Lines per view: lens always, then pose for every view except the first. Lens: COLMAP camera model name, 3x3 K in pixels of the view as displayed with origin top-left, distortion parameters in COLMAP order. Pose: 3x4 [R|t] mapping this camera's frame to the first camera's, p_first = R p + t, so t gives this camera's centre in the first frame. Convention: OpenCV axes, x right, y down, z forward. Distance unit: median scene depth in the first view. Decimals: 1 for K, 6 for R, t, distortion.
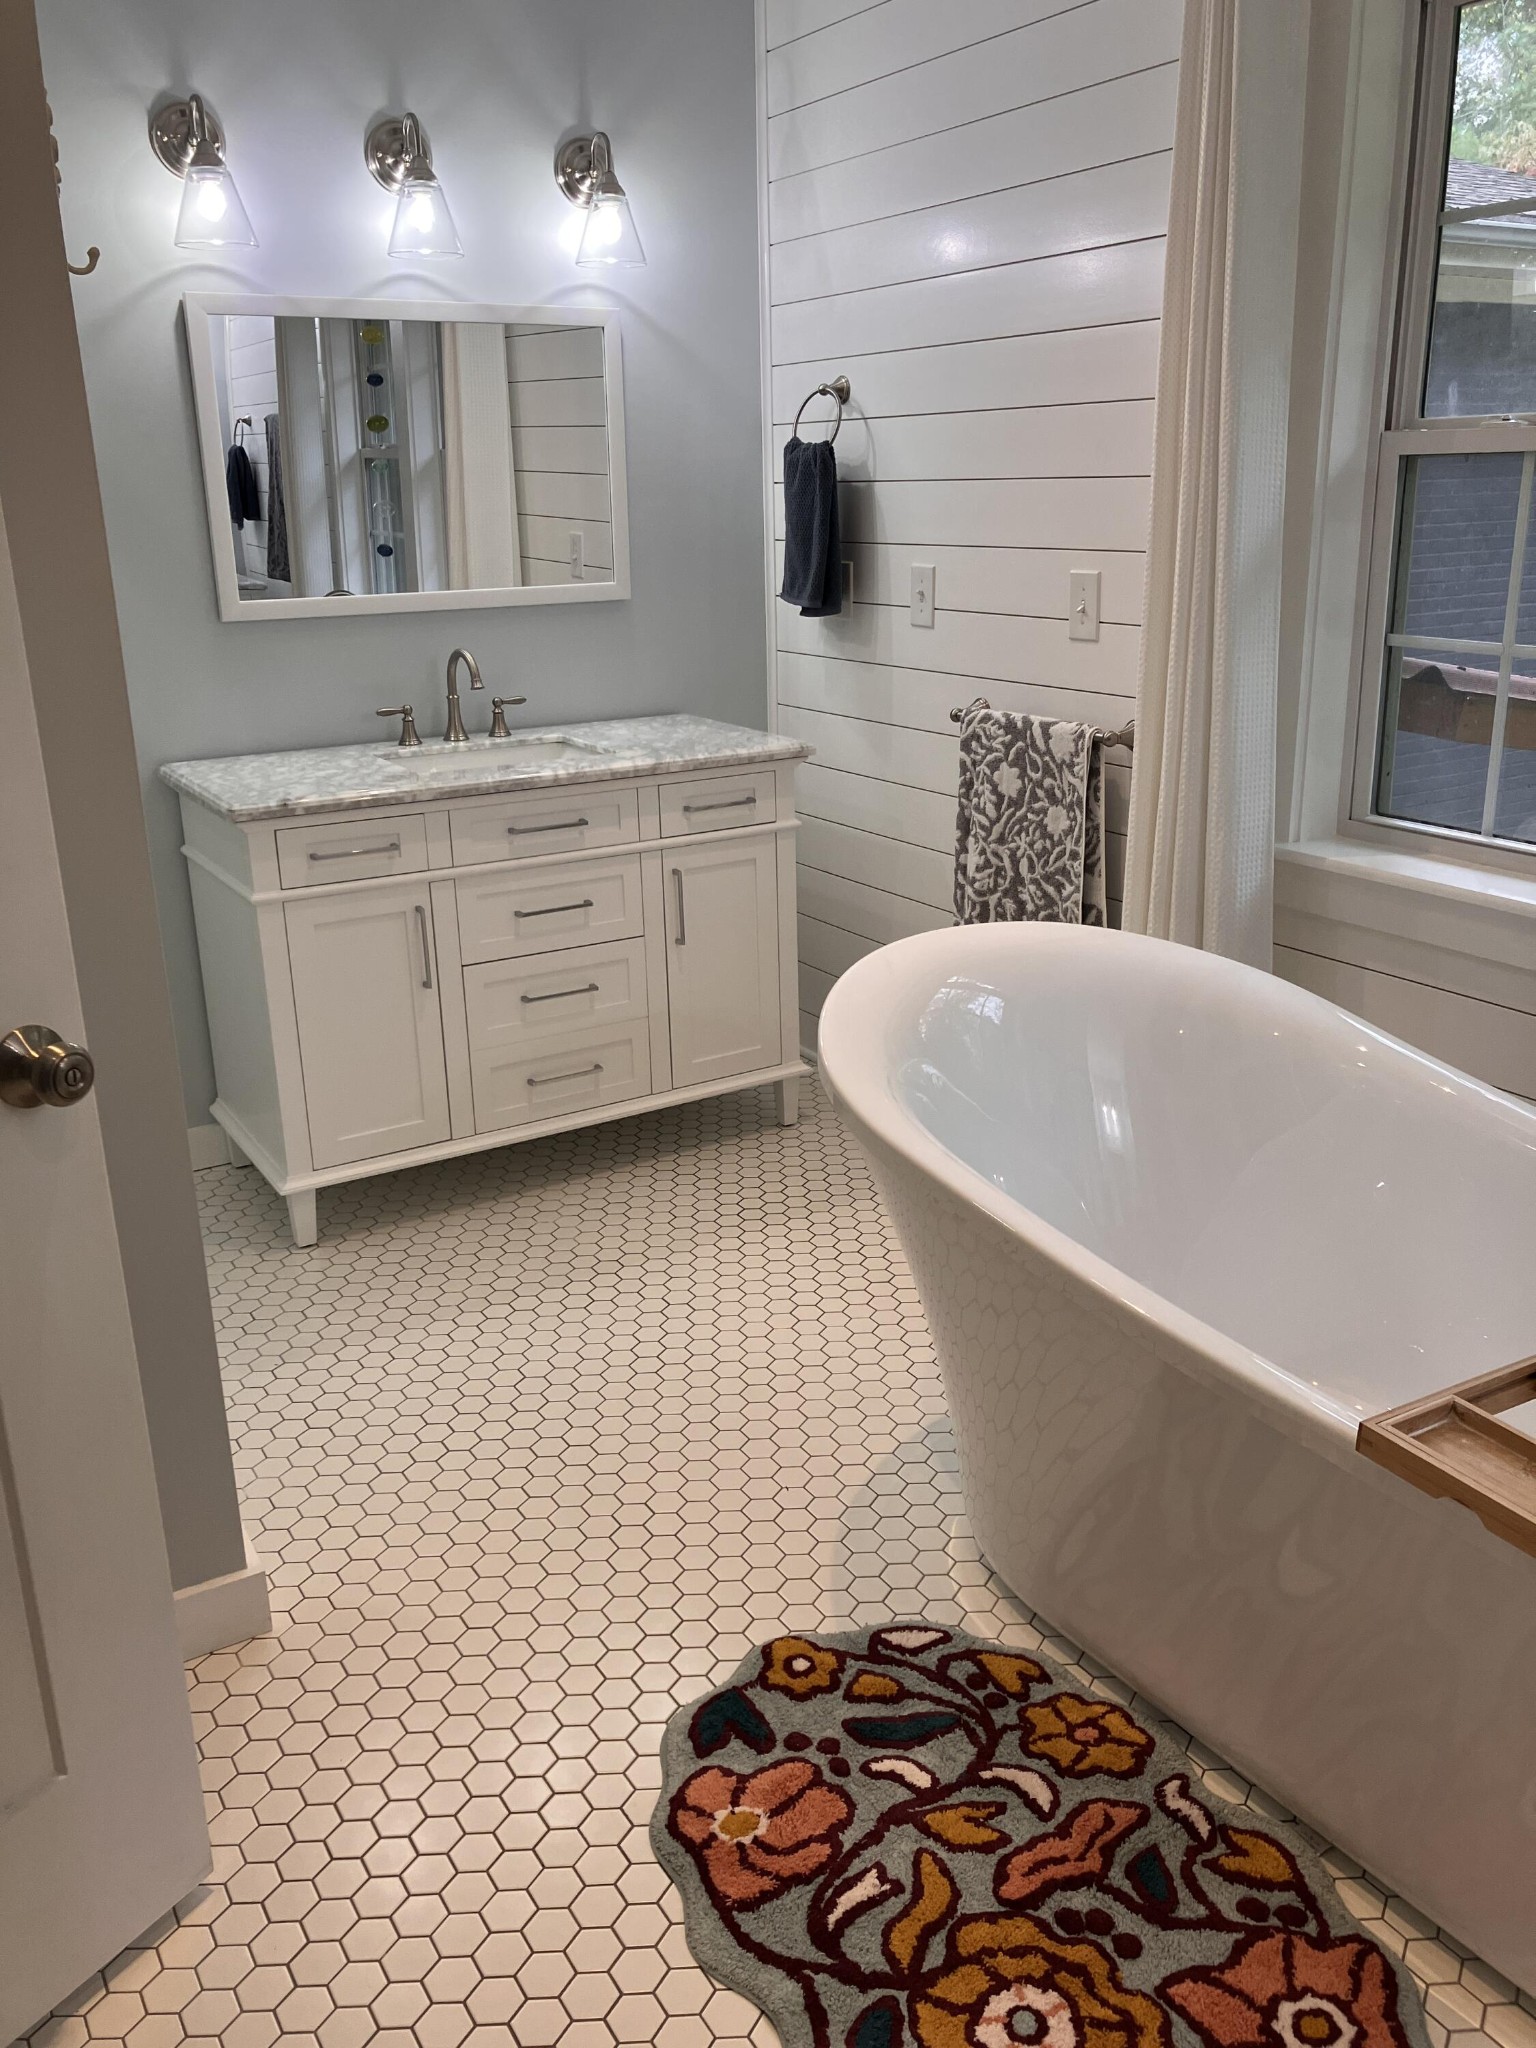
lens RADIAL K [[1641.6, 0, 768.0], [0, 1641.6, 1024.0], [0, 0, 1]] dist [0.002381, 0.013652]
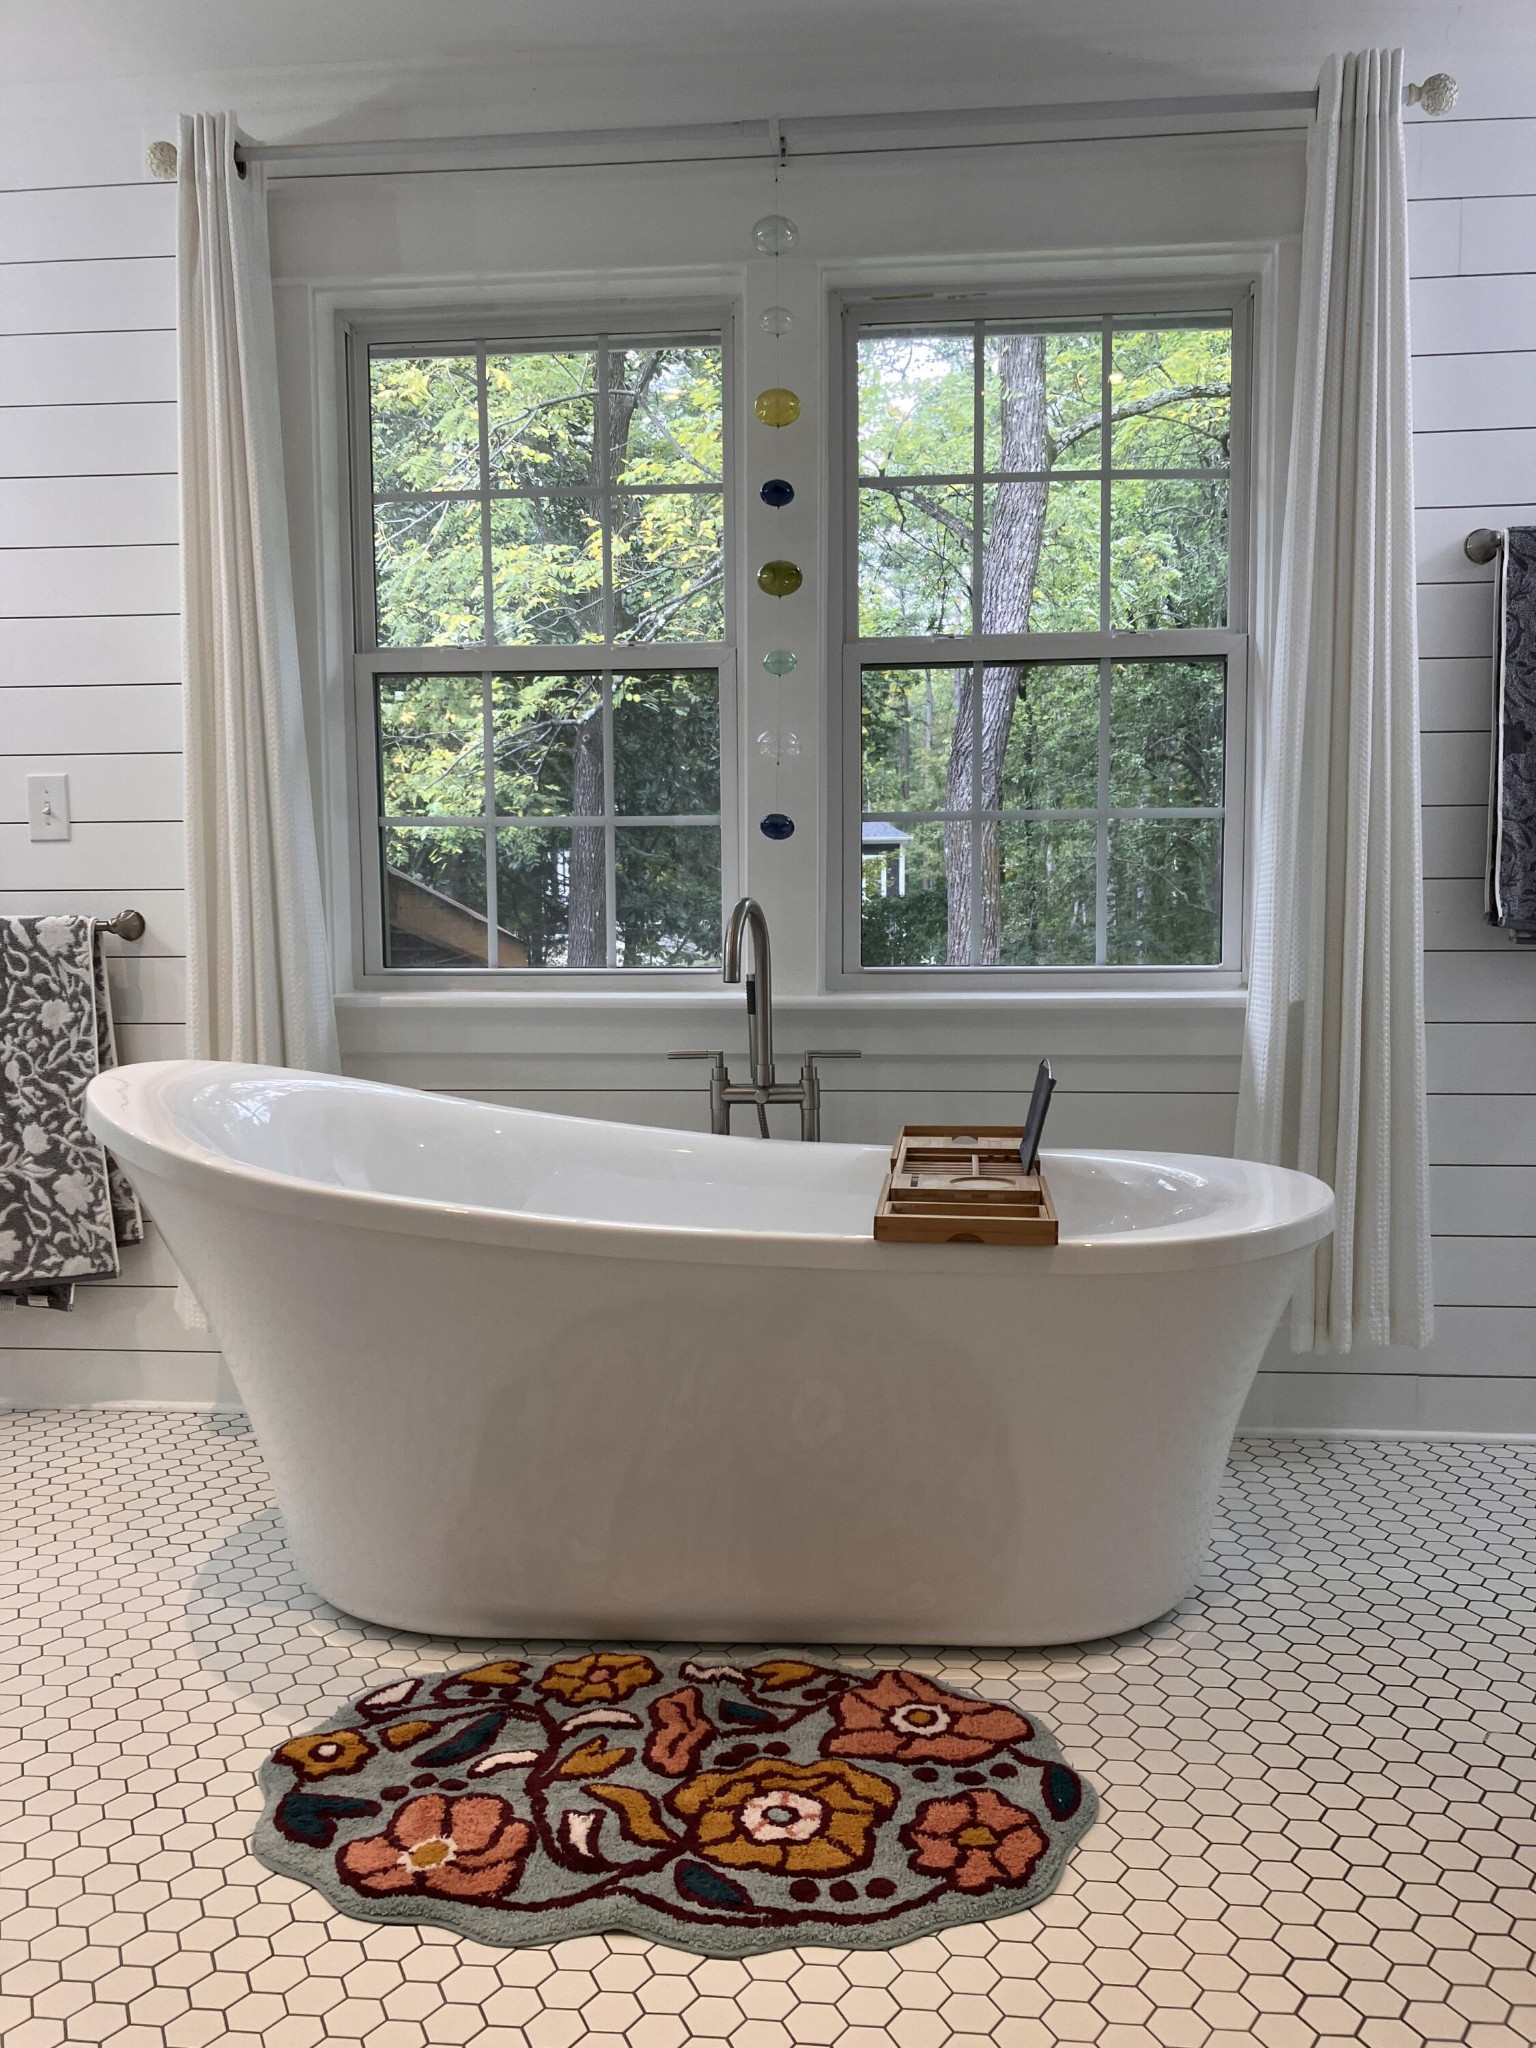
lens RADIAL K [[1641.6, 0, 768.0], [0, 1641.6, 1024.0], [0, 0, 1]] dist [0.002381, 0.013652]
pose [[0.609242, -0.052195, 0.791264, -0.604125], [0.236687, 0.964317, -0.118629, 0.175103], [-0.756838, 0.259556, 0.599856, 0.147773]]
